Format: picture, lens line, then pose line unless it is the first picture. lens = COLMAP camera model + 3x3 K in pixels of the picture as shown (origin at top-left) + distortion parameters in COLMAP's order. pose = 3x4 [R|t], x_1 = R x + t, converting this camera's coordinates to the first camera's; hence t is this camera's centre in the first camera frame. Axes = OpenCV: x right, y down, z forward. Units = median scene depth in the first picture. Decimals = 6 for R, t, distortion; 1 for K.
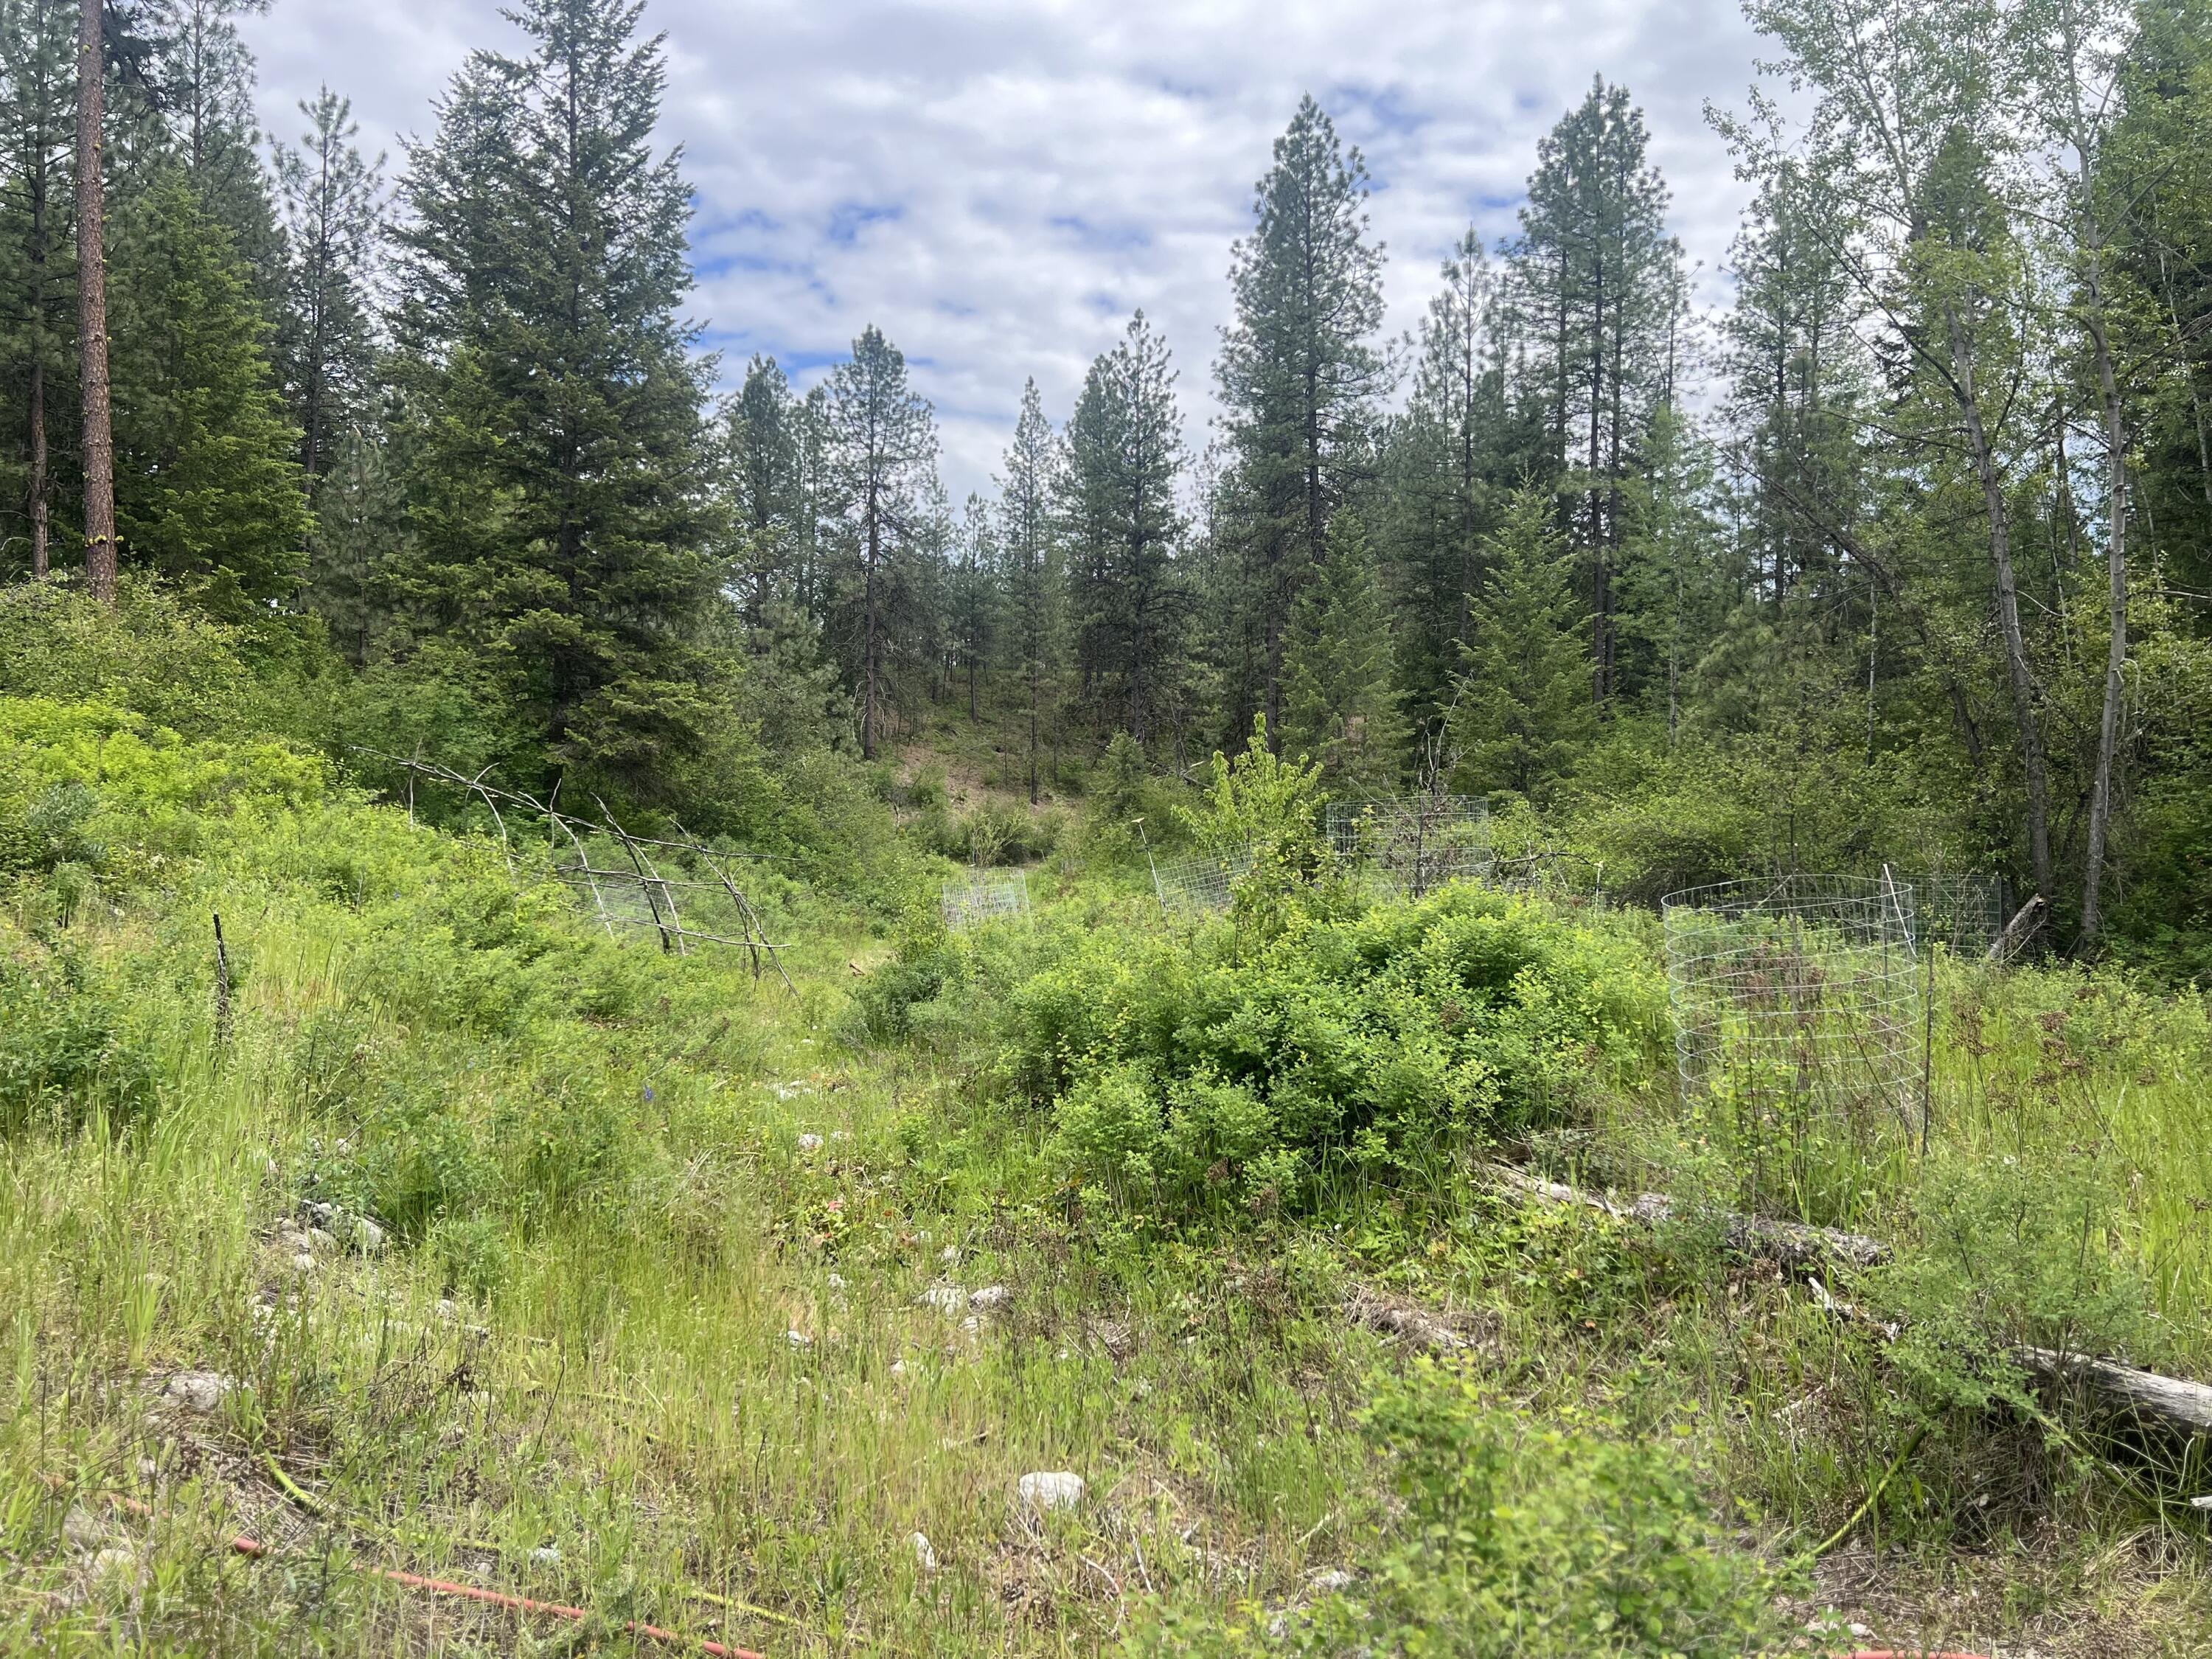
lens RADIAL K [[1654.4, 0, 1117.3], [0, 1654.4, 849.6], [0, 0, 1]] dist [0.015604, -0.012528]
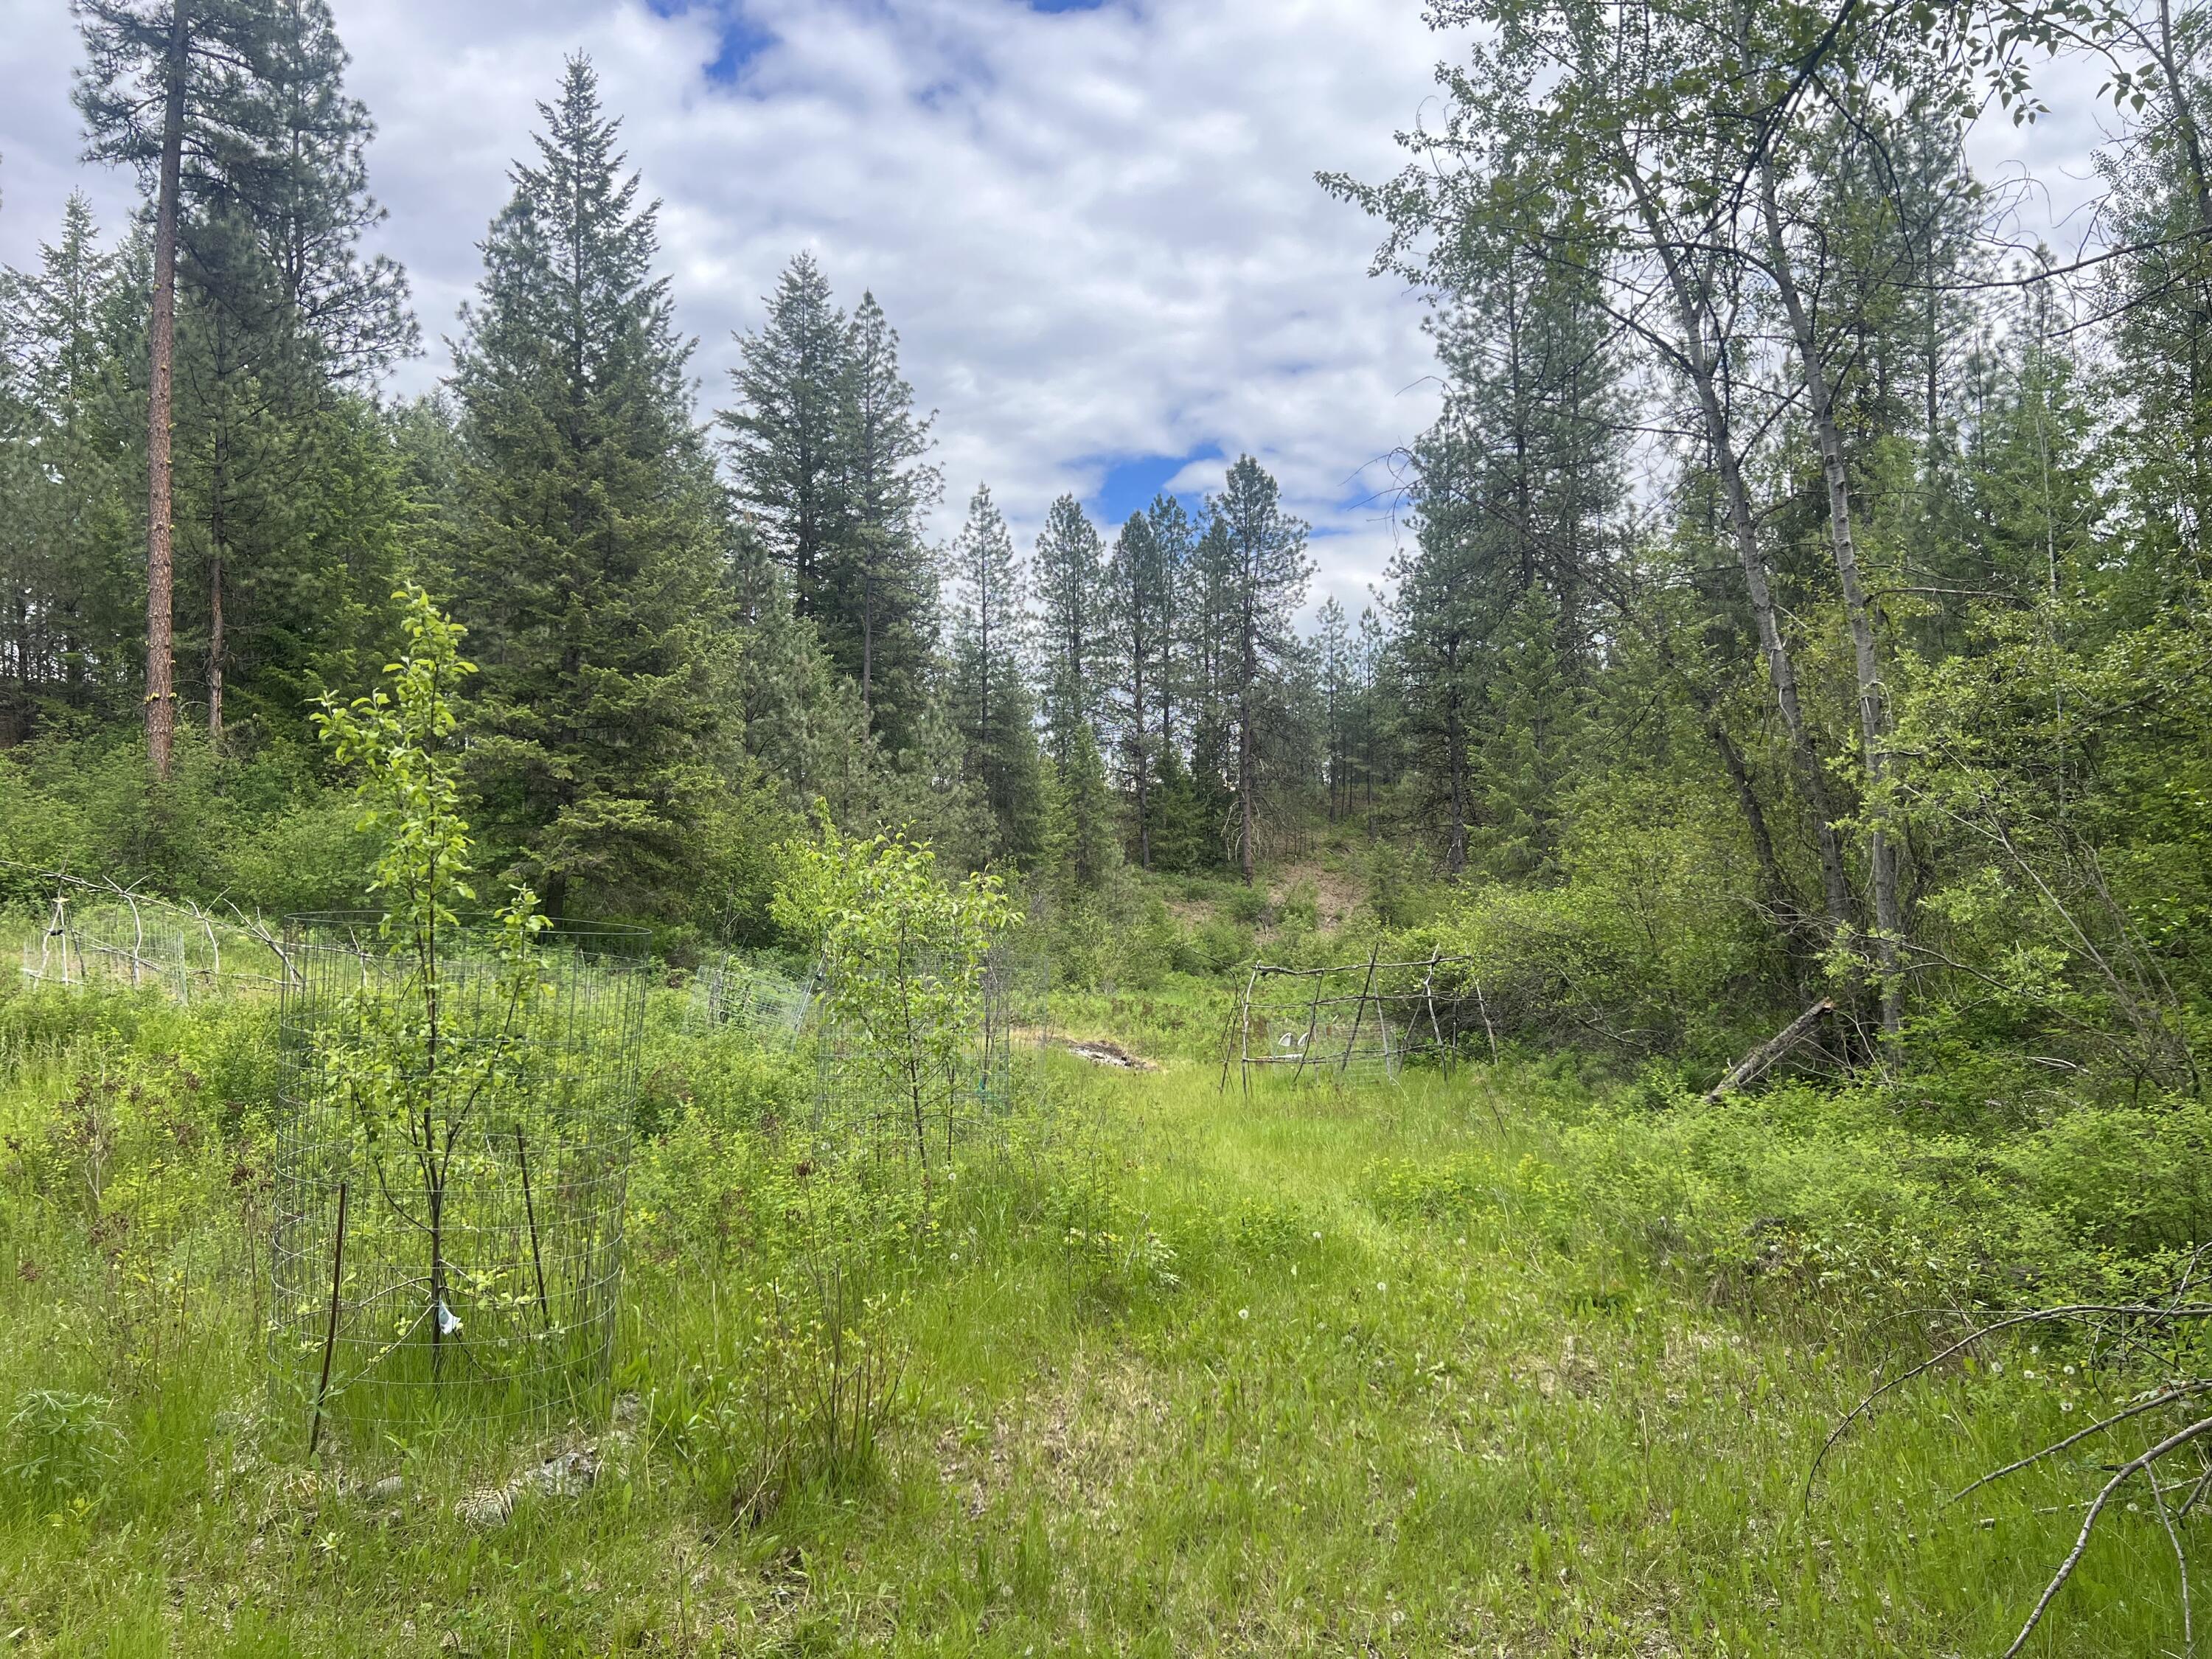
lens RADIAL K [[1654.4, 0, 1106.6], [0, 1654.4, 843.0], [0, 0, 1]] dist [0.015604, -0.012528]
pose [[0.941658, -0.033765, -0.334875, 0.168664], [0.006700, 0.996638, -0.081651, 0.006298], [0.336506, 0.074643, 0.938718, 0.059311]]
